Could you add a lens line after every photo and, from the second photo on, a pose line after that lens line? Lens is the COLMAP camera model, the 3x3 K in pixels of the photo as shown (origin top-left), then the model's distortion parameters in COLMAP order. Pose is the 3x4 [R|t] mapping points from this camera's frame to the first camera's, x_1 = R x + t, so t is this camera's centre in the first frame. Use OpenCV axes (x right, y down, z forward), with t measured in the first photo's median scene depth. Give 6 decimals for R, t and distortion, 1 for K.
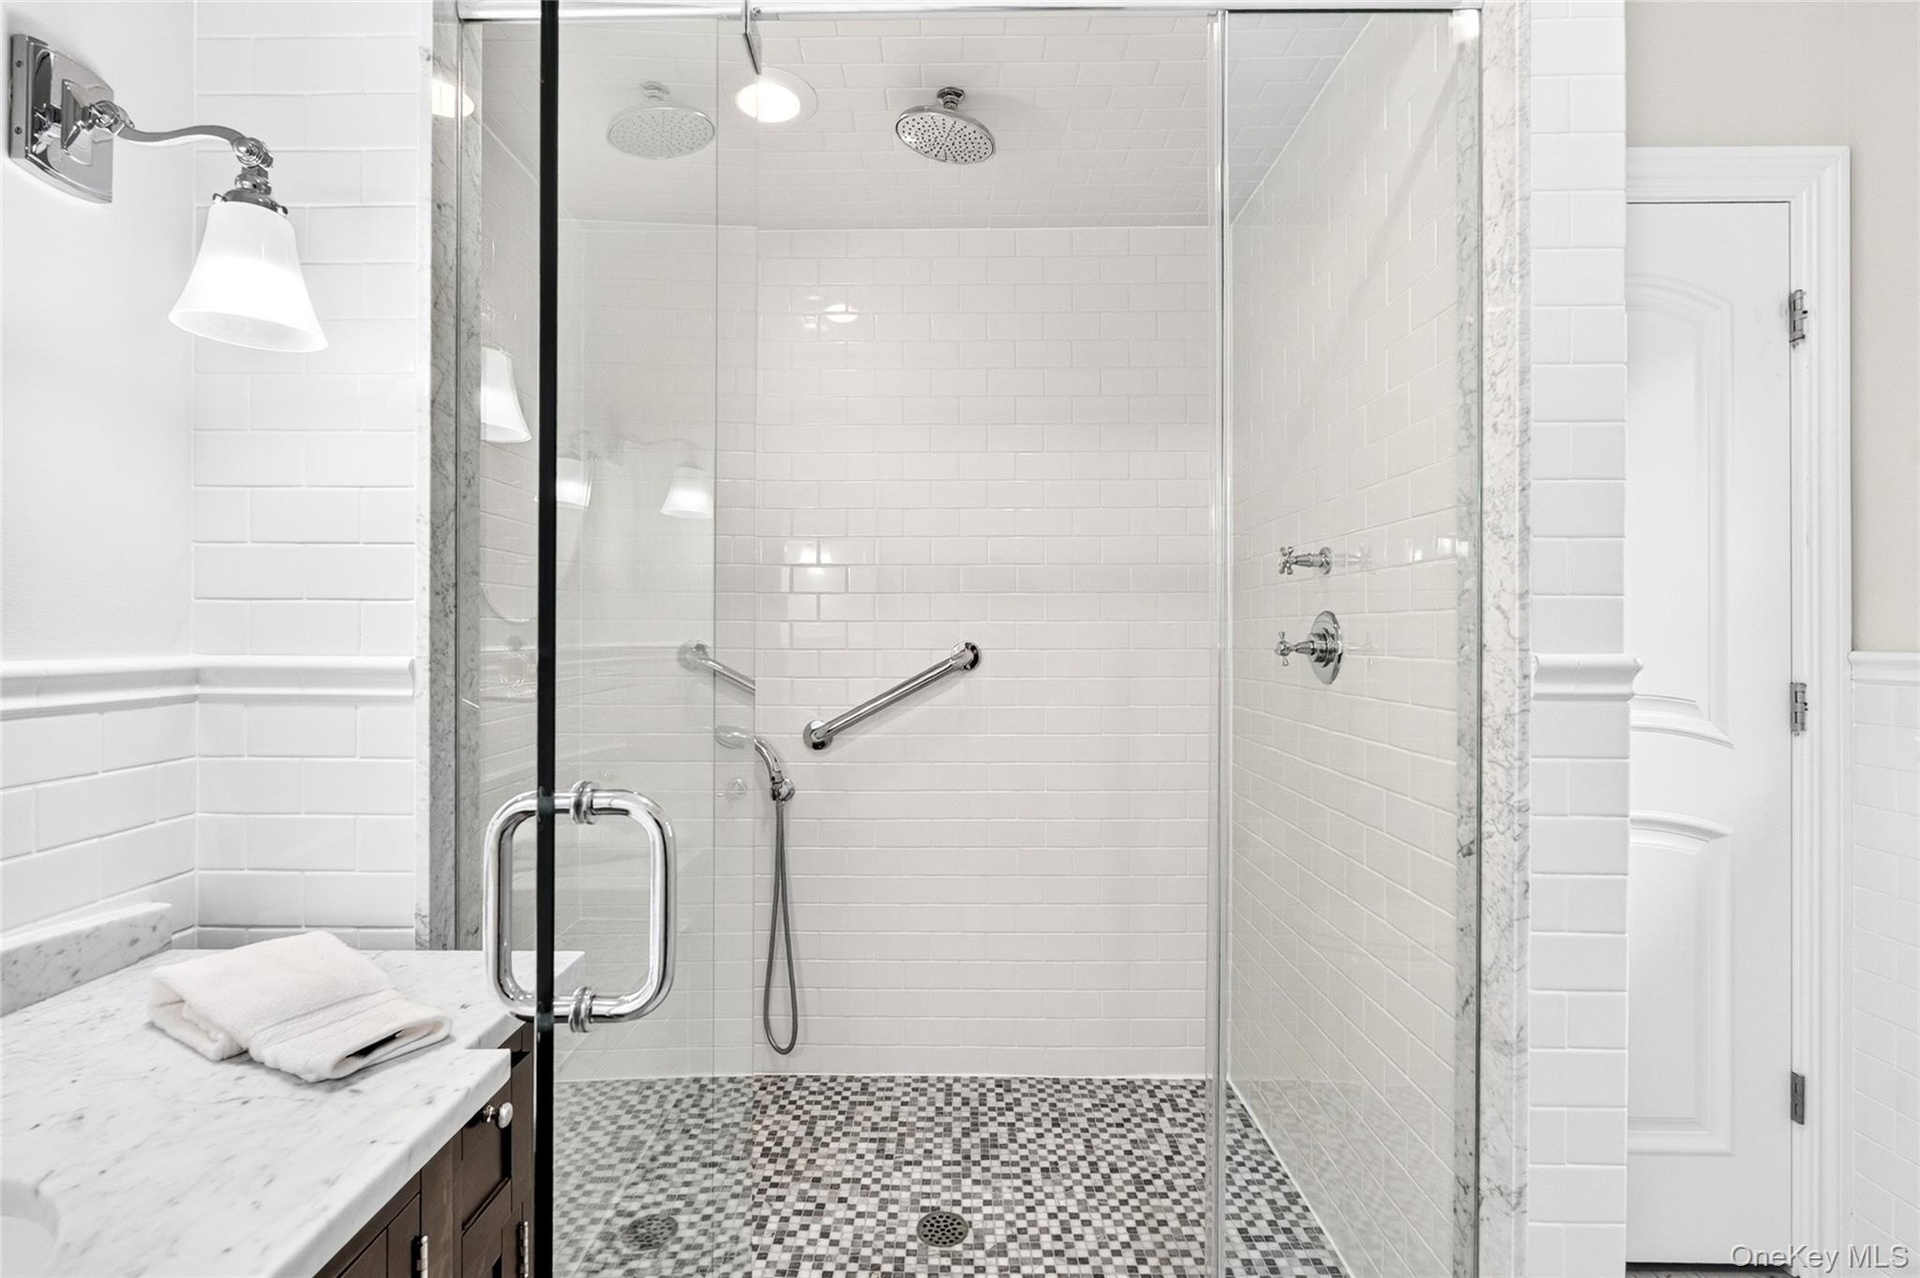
lens RADIAL K [[885.4, 0, 952.0], [0, 885.4, 635.1], [0, 0, 1]] dist [-0.002832, -0.001092]
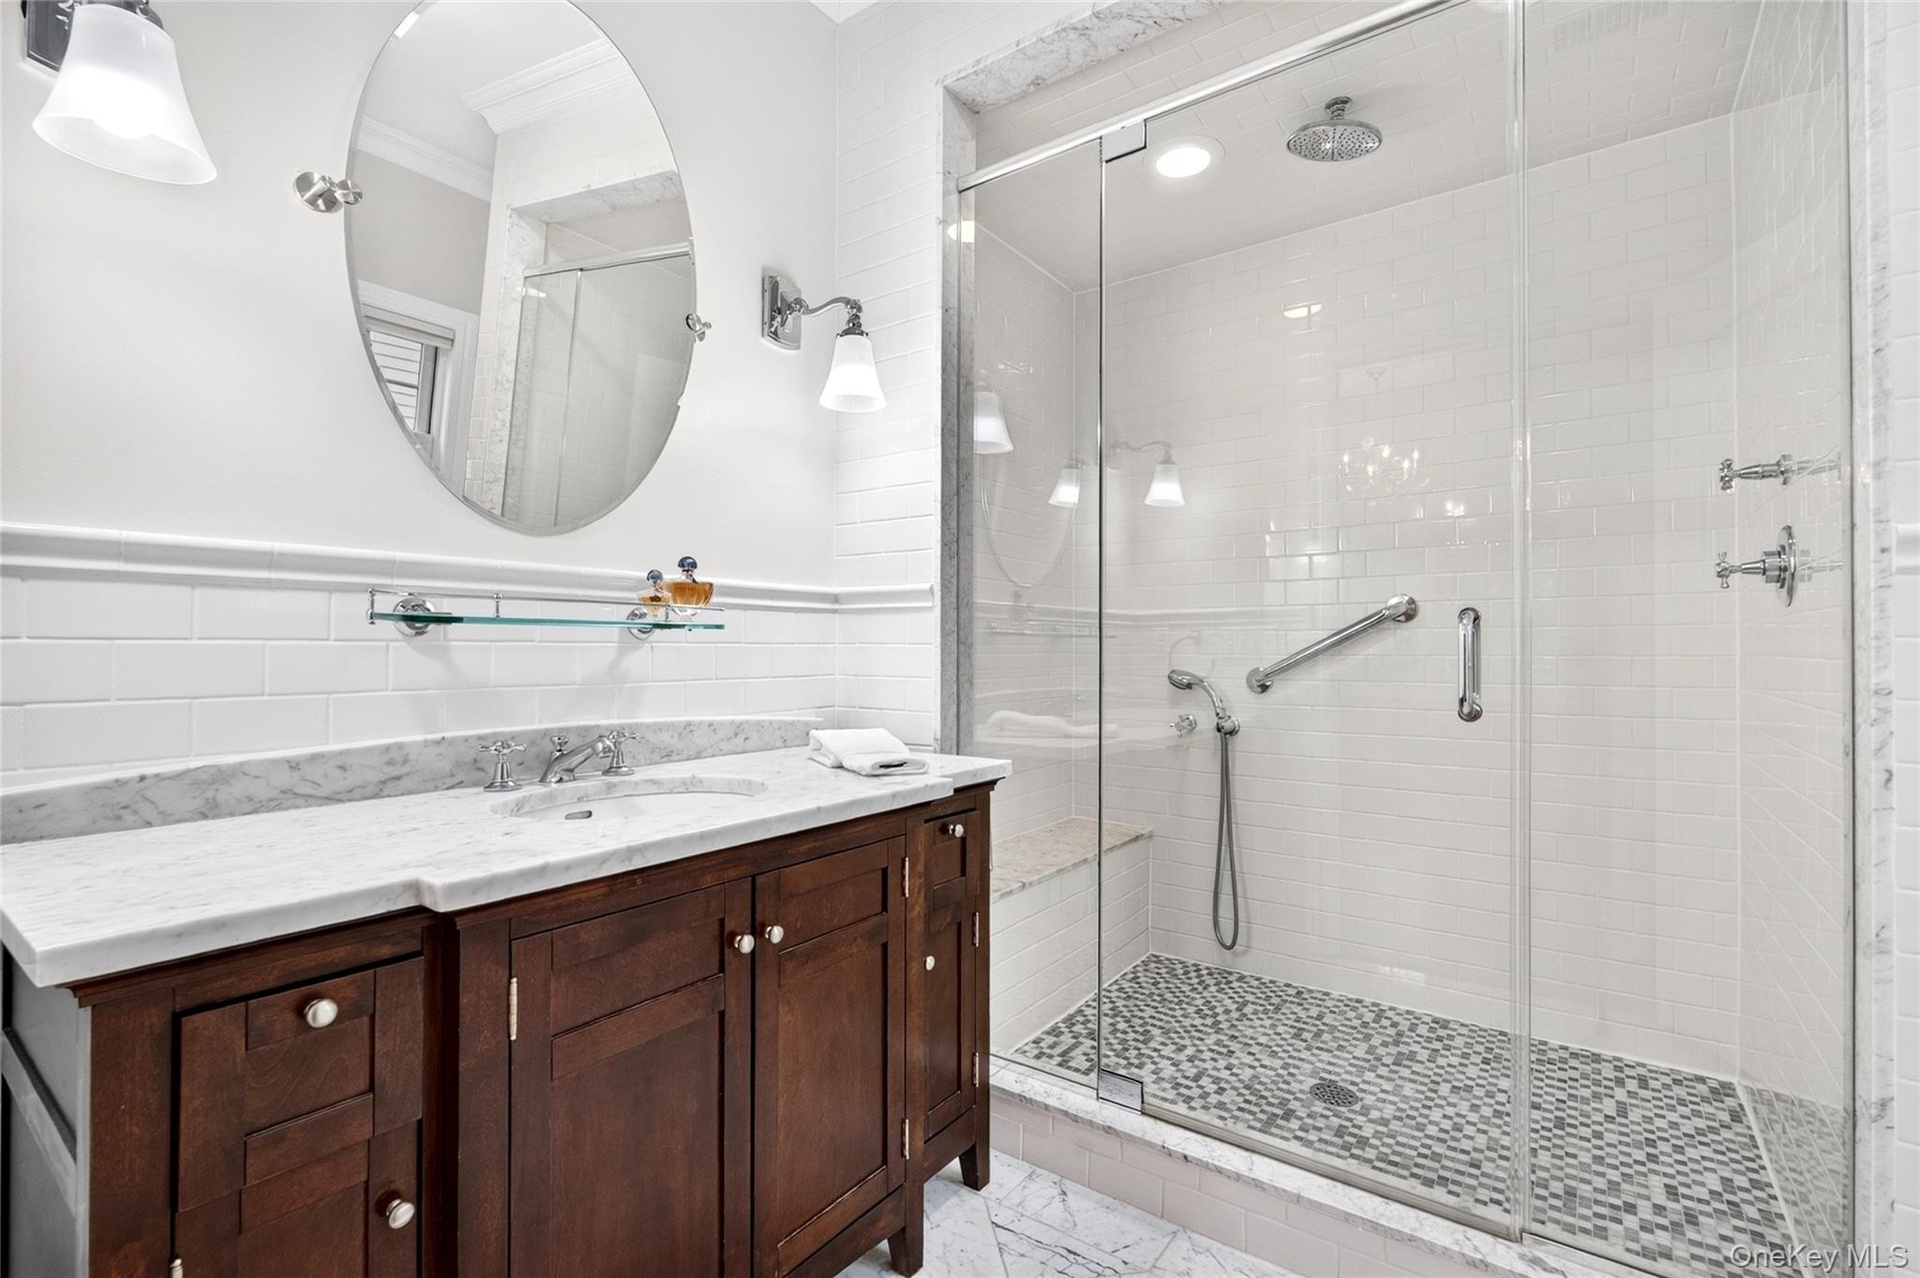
lens RADIAL K [[853.5, 0, 948.2], [0, 853.5, 630.4], [0, 0, 1]] dist [-0.002580, 0.000234]
pose [[0.812259, -0.008616, -0.583234, 0.235785], [-0.000725, 0.999875, -0.015780, 0.093510], [0.583297, 0.013240, 0.812151, -0.192589]]
